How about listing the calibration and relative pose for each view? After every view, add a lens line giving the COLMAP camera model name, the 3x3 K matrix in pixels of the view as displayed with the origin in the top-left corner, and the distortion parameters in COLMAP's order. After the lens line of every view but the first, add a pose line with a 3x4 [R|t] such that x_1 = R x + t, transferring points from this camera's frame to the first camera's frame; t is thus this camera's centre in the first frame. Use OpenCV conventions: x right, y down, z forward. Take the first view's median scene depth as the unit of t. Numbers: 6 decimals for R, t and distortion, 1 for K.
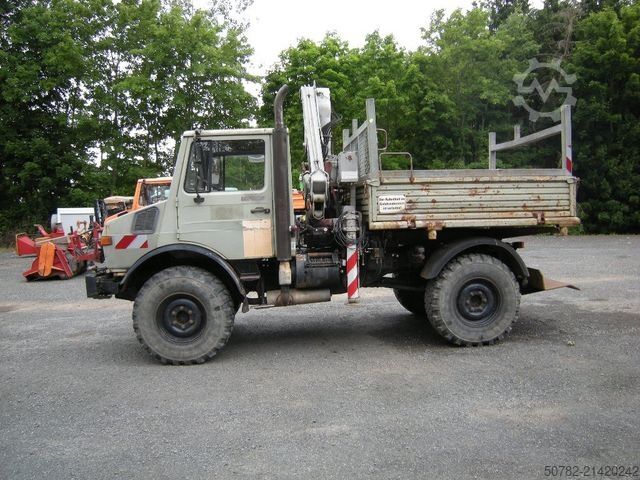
lens RADIAL K [[524.2, 0, 320.0], [0, 524.2, 240.0], [0, 0, 1]] dist [-0.119362, 0.048768]
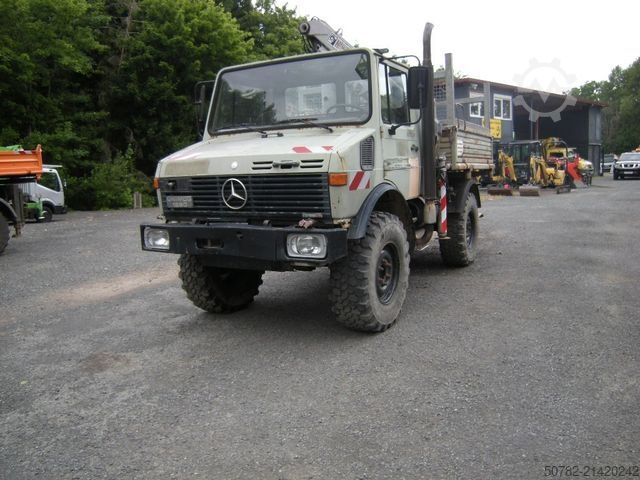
lens RADIAL K [[524.2, 0, 320.0], [0, 524.2, 240.0], [0, 0, 1]] dist [-0.119362, 0.048768]
pose [[0.568391, -0.096001, 0.817139, -0.999844], [0.067615, 0.995260, 0.069895, 0.031553], [-0.819976, 0.015523, 0.572188, 0.599312]]
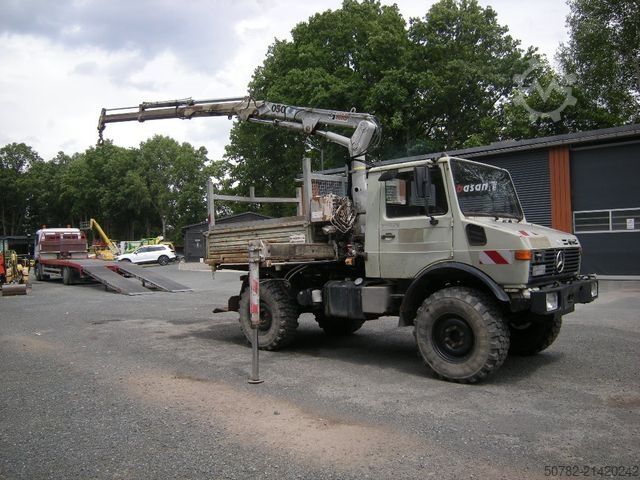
lens RADIAL K [[524.2, 0, 320.0], [0, 524.2, 240.0], [0, 0, 1]] dist [-0.119362, 0.048768]
pose [[-0.664620, 0.067140, 0.744159, -0.891397], [0.099325, 0.995054, -0.001068, -0.082569], [-0.740551, 0.073204, -0.668002, 2.199866]]
